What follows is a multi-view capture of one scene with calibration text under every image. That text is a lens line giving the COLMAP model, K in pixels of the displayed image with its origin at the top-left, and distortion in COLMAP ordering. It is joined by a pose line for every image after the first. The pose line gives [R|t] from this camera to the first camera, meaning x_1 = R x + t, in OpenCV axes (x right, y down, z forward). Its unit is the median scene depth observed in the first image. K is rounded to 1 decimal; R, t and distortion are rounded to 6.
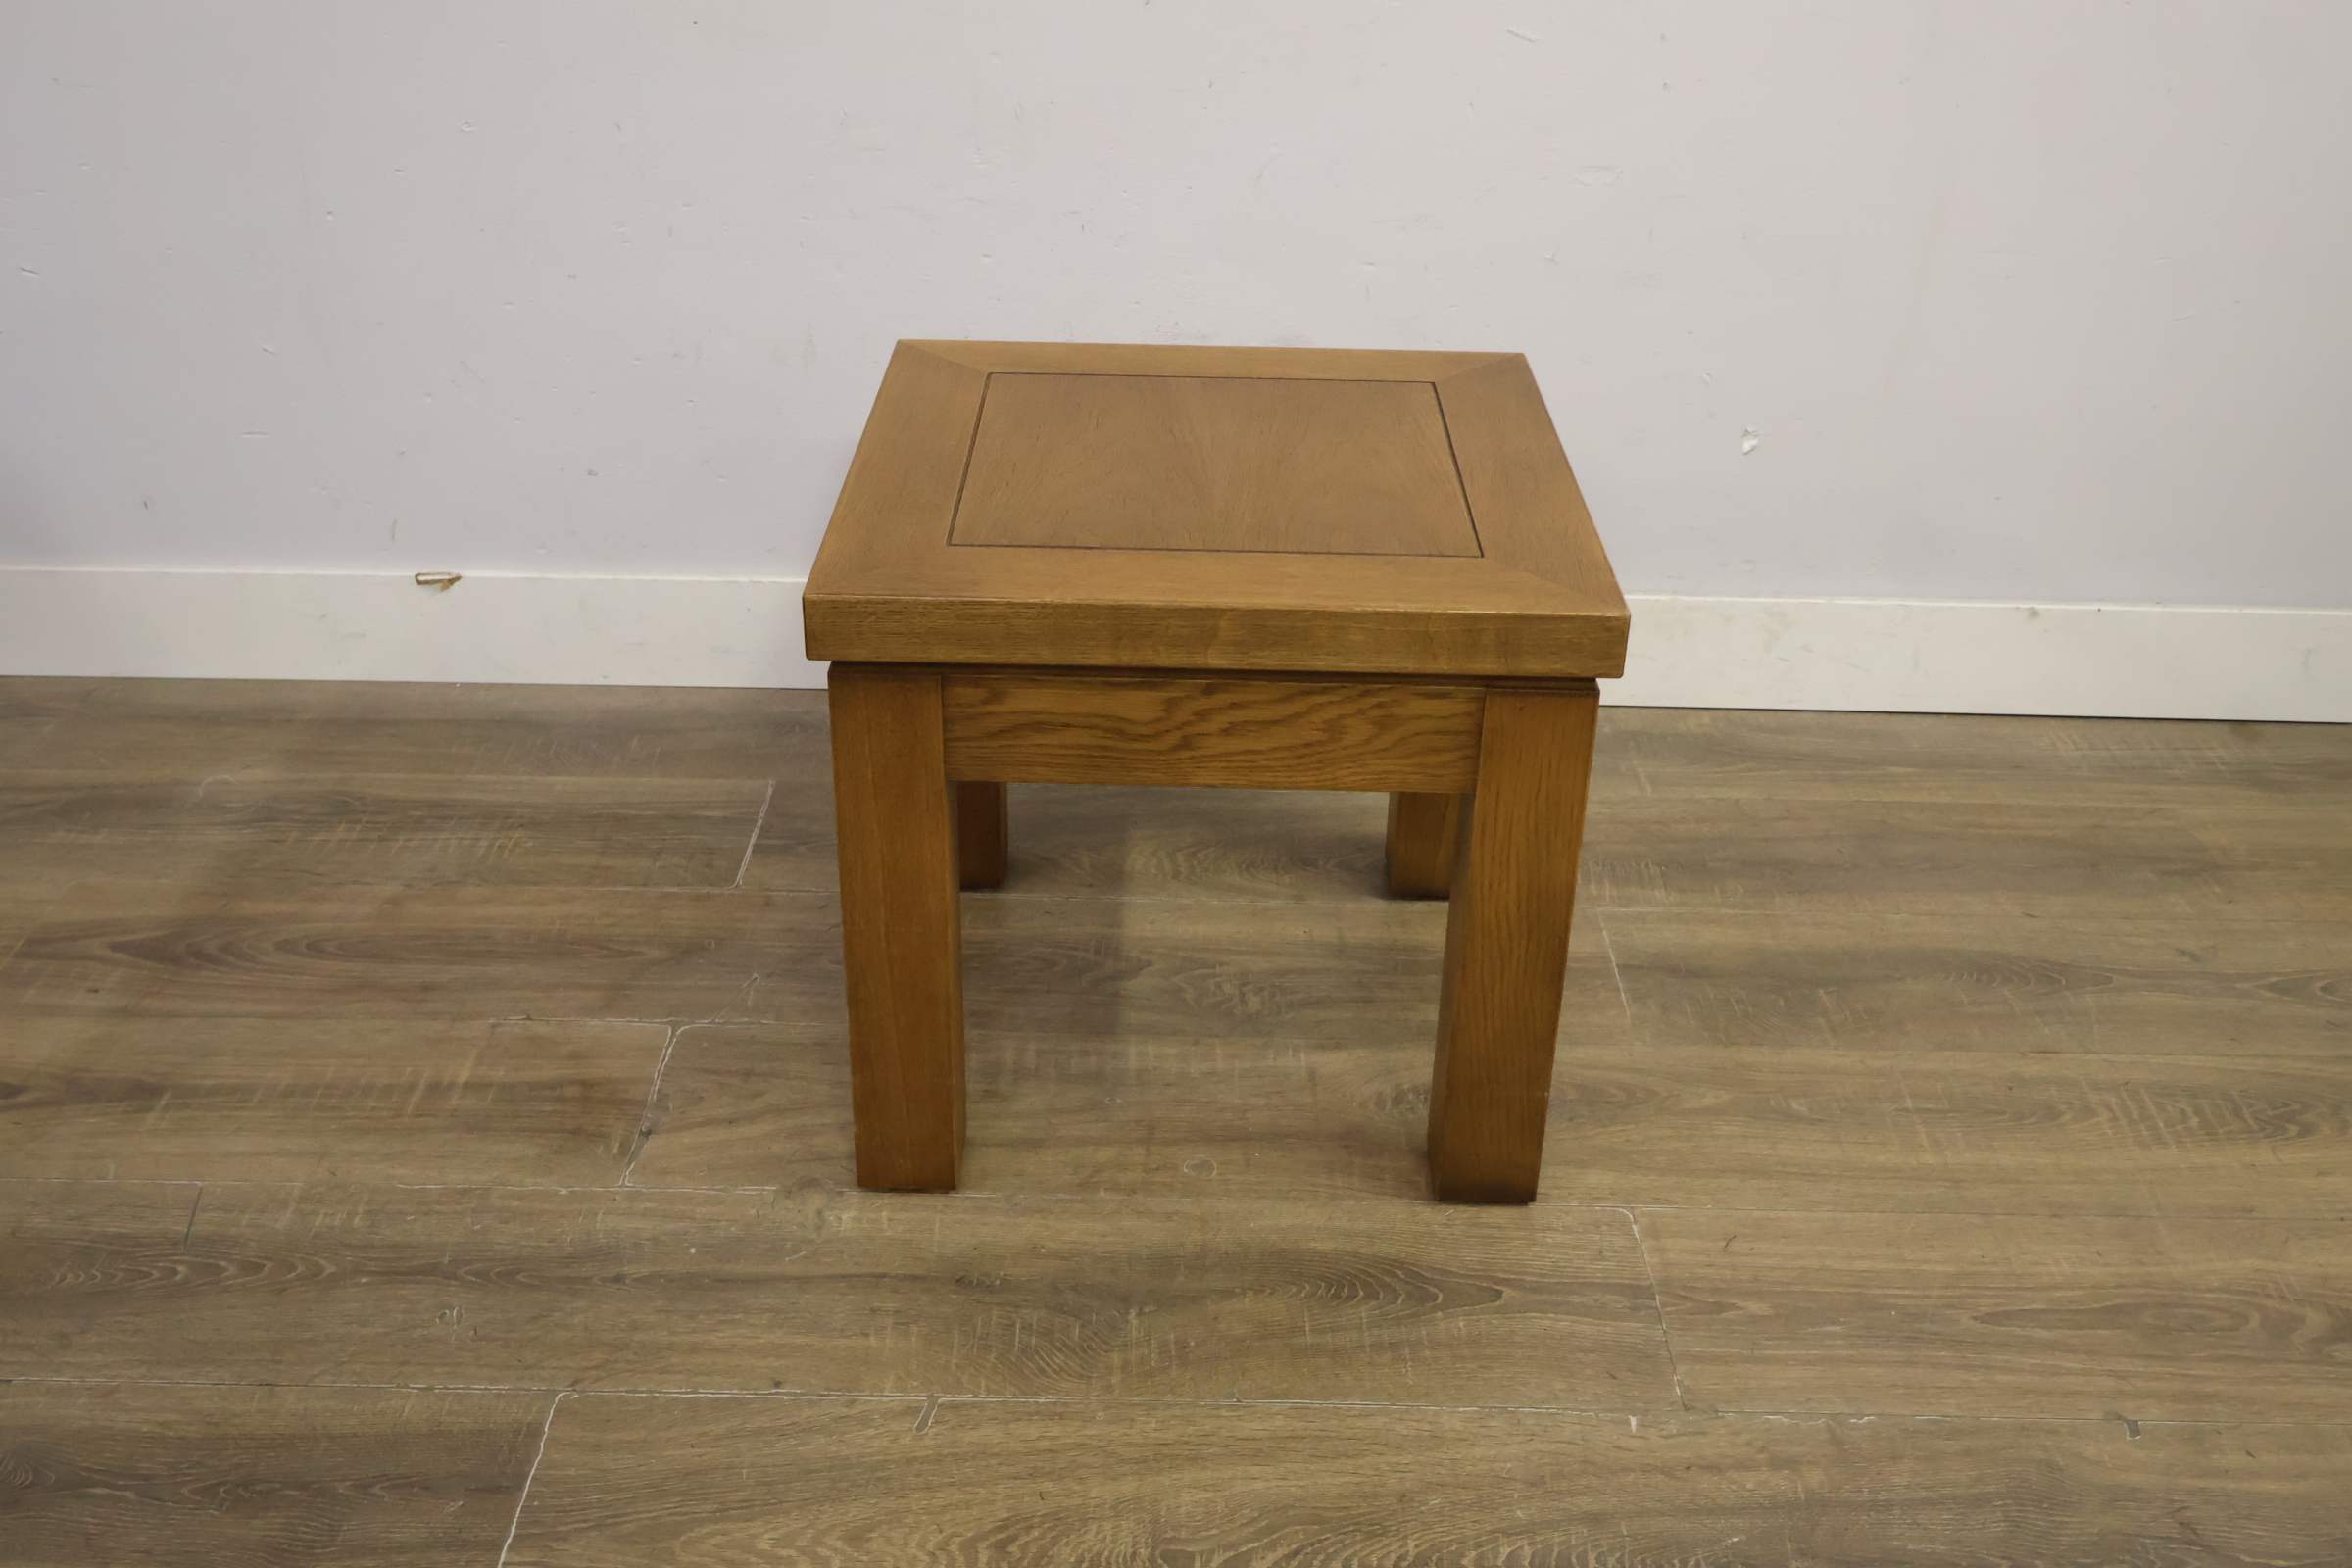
lens RADIAL K [[2252.2, 0, 1167.2], [0, 2252.2, 789.6], [0, 0, 1]] dist [-0.004869, 0.000000]
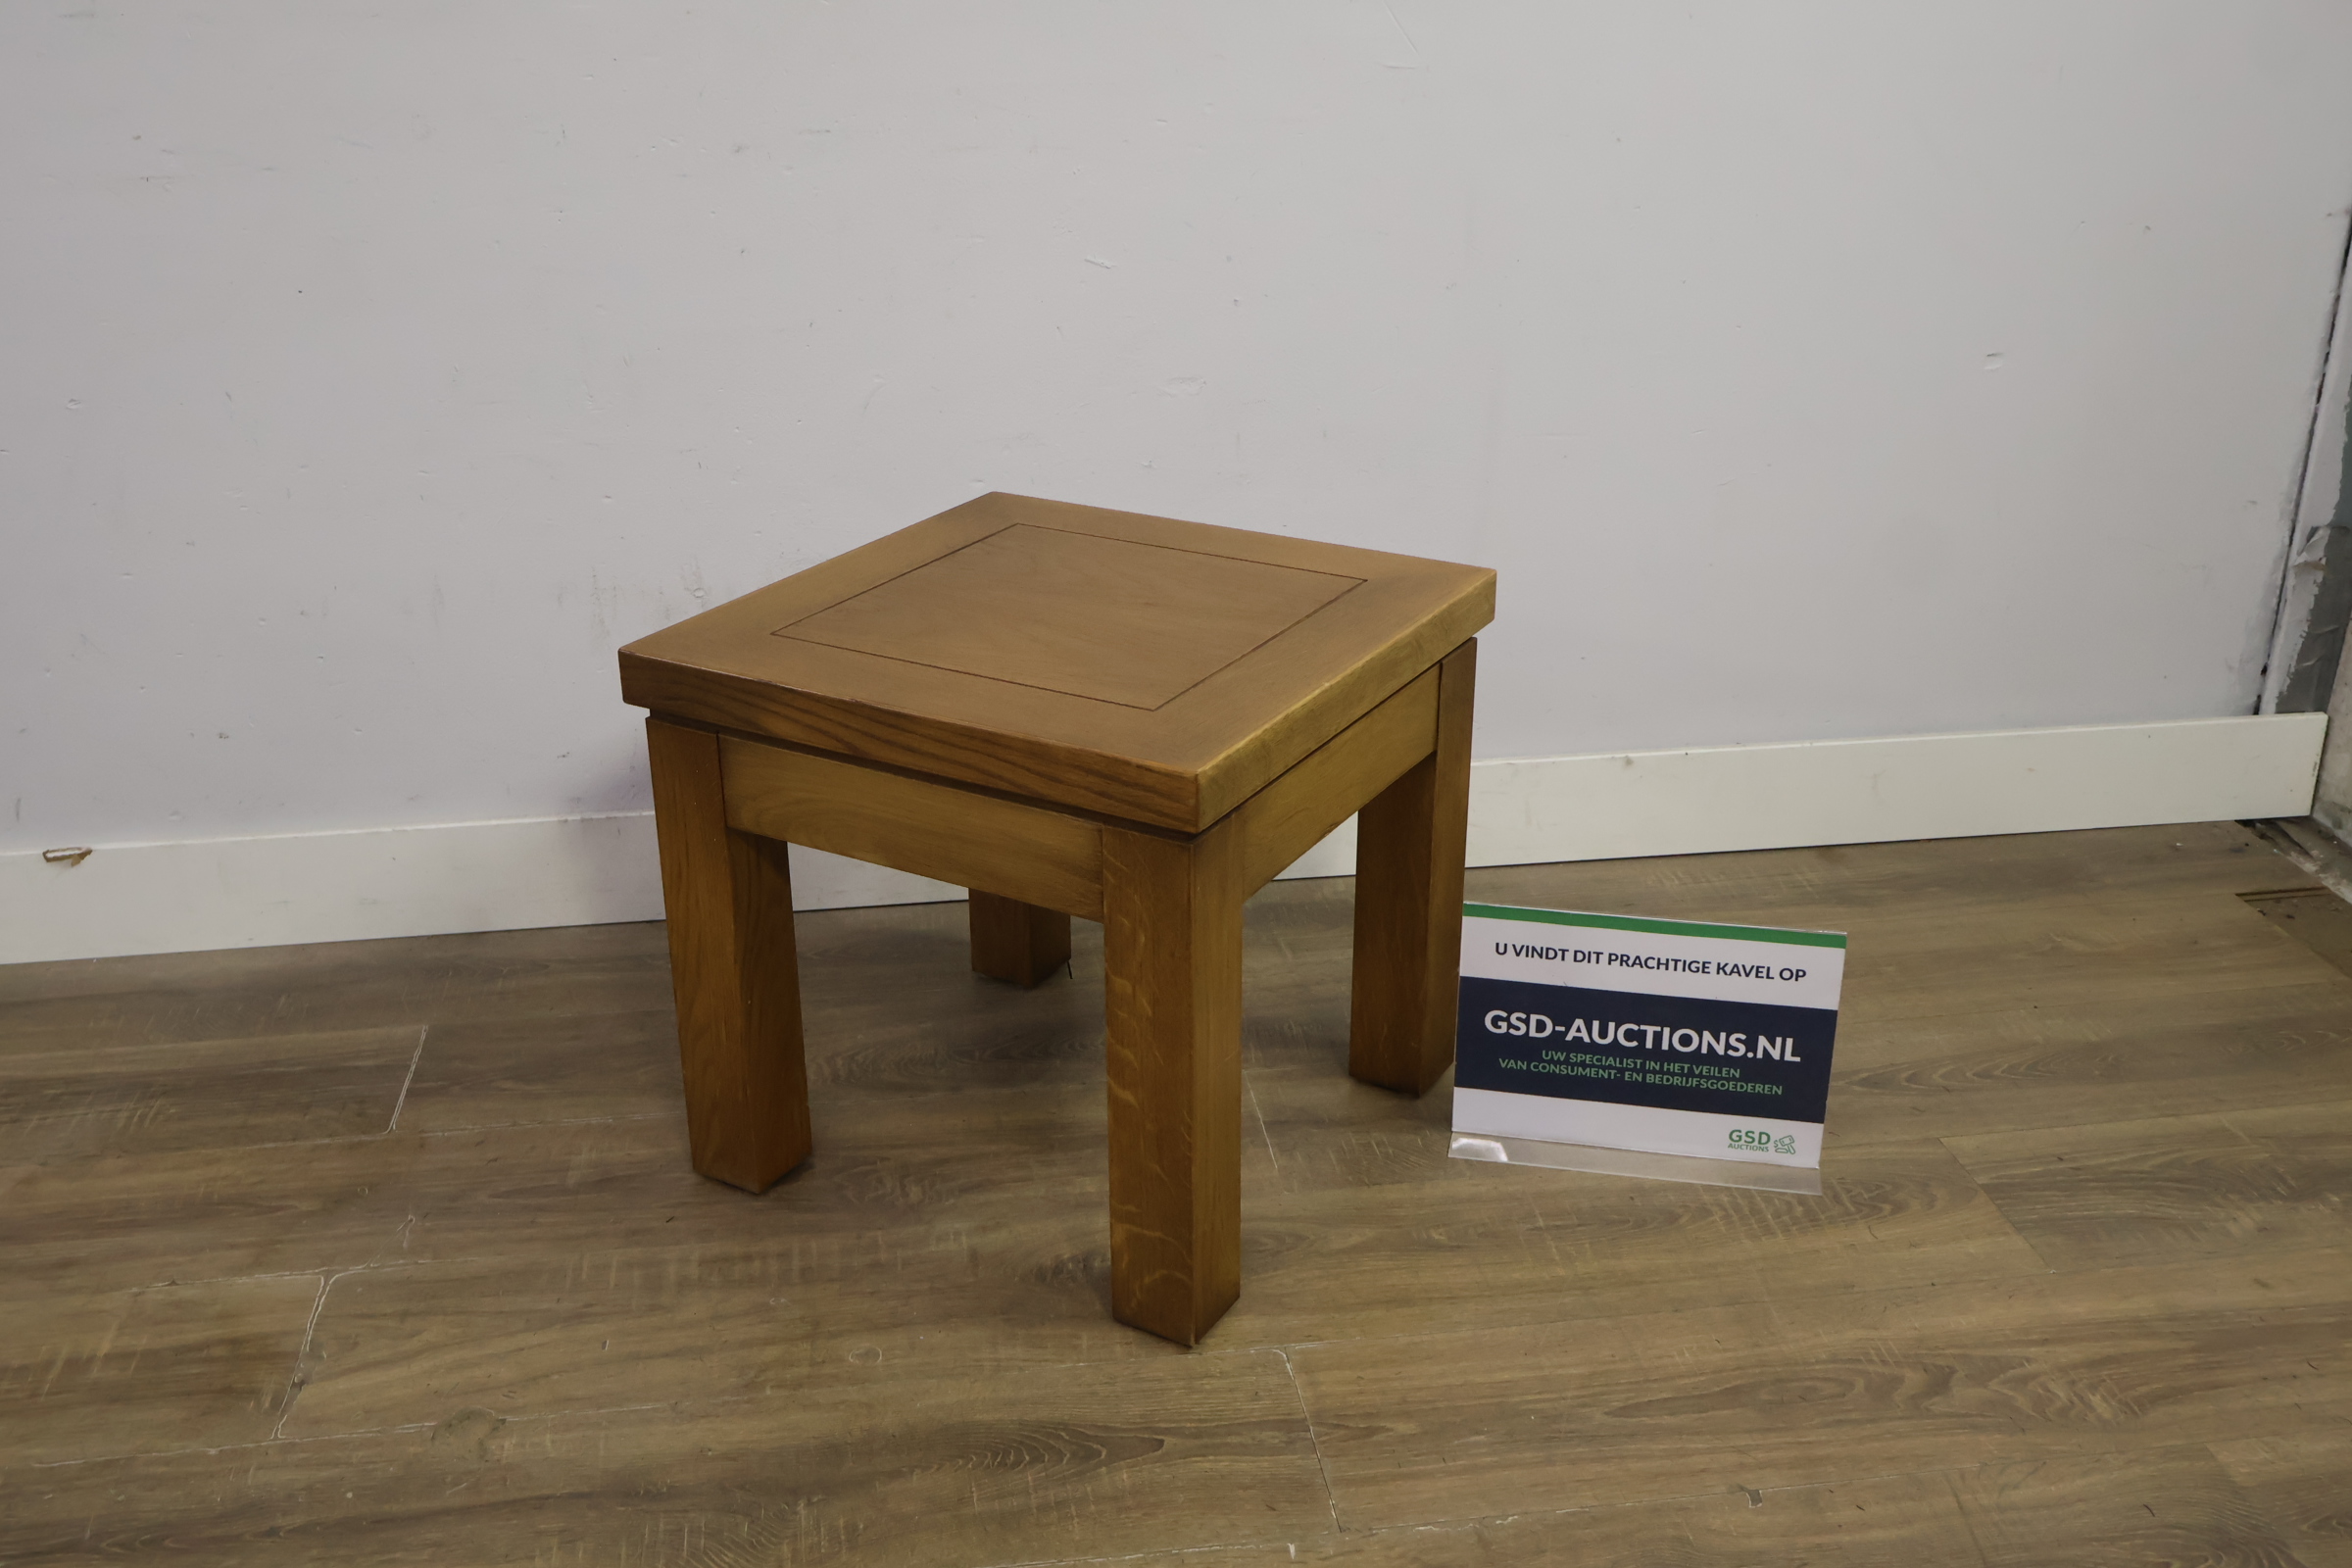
lens RADIAL K [[2252.2, 0, 1168.7], [0, 2252.2, 792.4], [0, 0, 1]] dist [-0.004869, 0.000000]
pose [[0.988537, -0.080097, 0.127979, 0.039912], [0.092788, 0.991000, -0.096483, 0.026468], [-0.119099, 0.107252, 0.987073, -0.045710]]
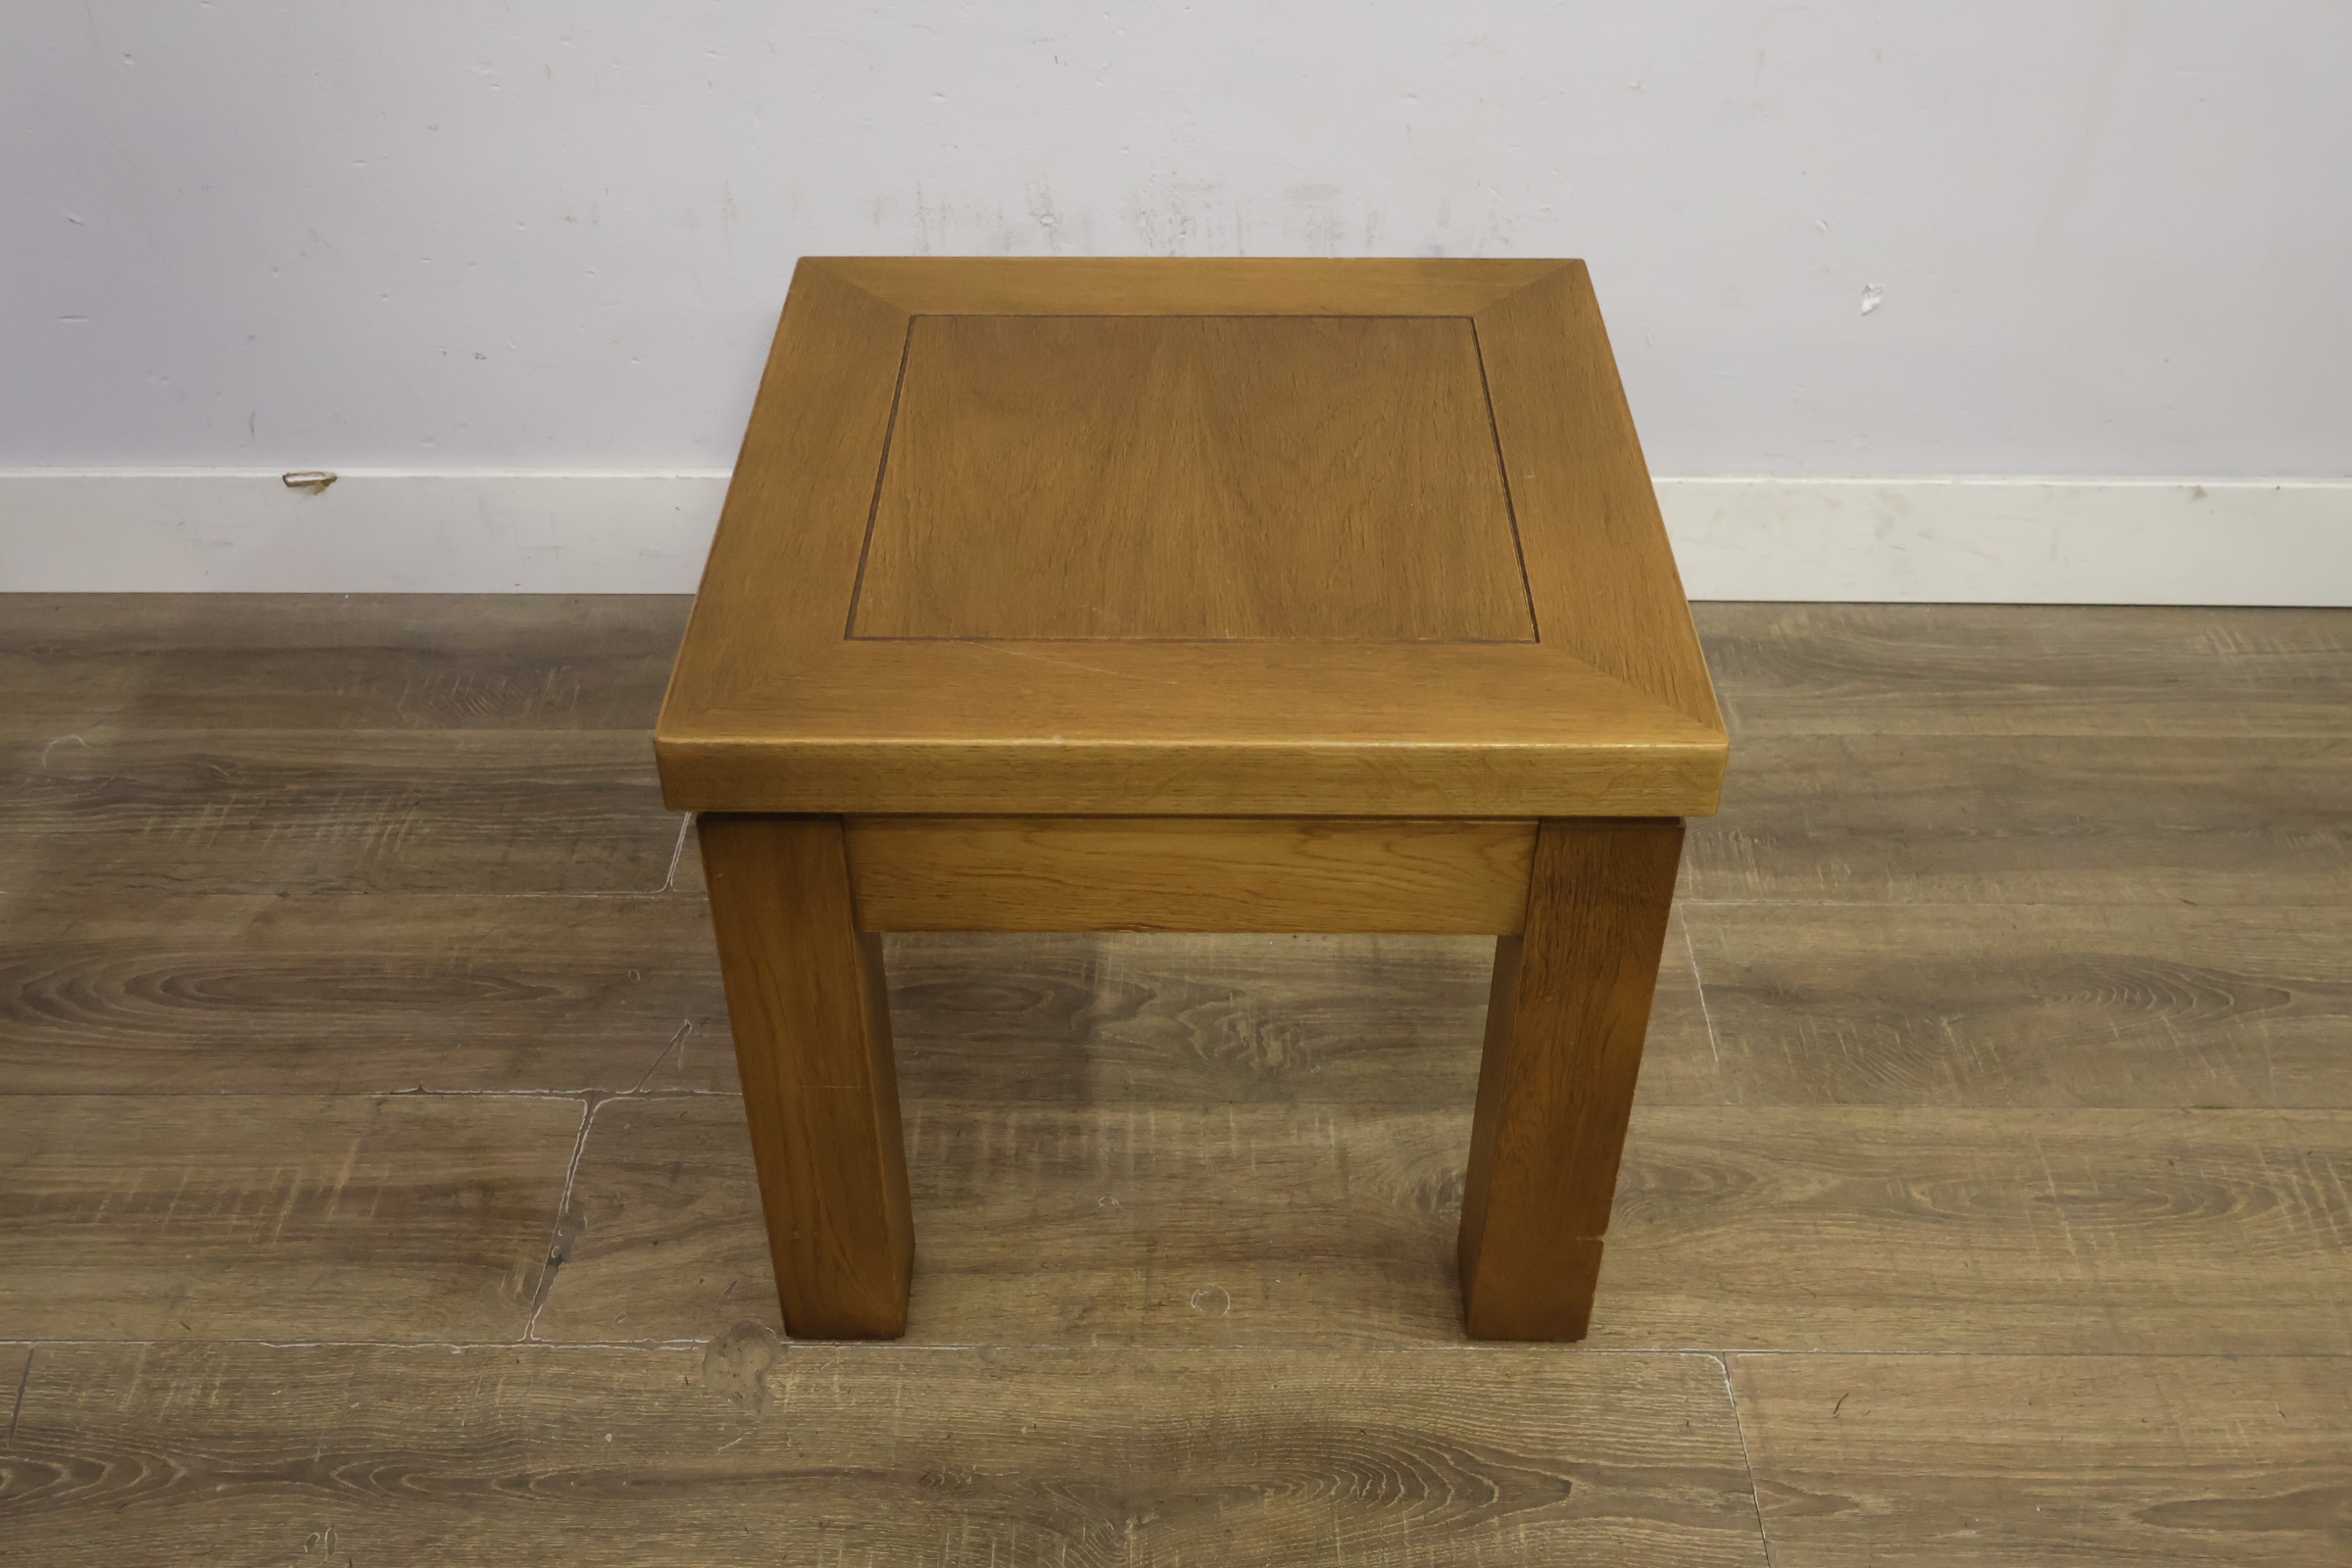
lens RADIAL K [[2252.2, 0, 1170.6], [0, 2252.2, 782.8], [0, 0, 1]] dist [-0.004869, 0.000000]
pose [[0.999819, -0.014031, -0.012819, 0.013136], [0.016068, 0.984276, 0.175905, -0.171063], [0.010149, -0.176079, 0.984324, 0.202559]]
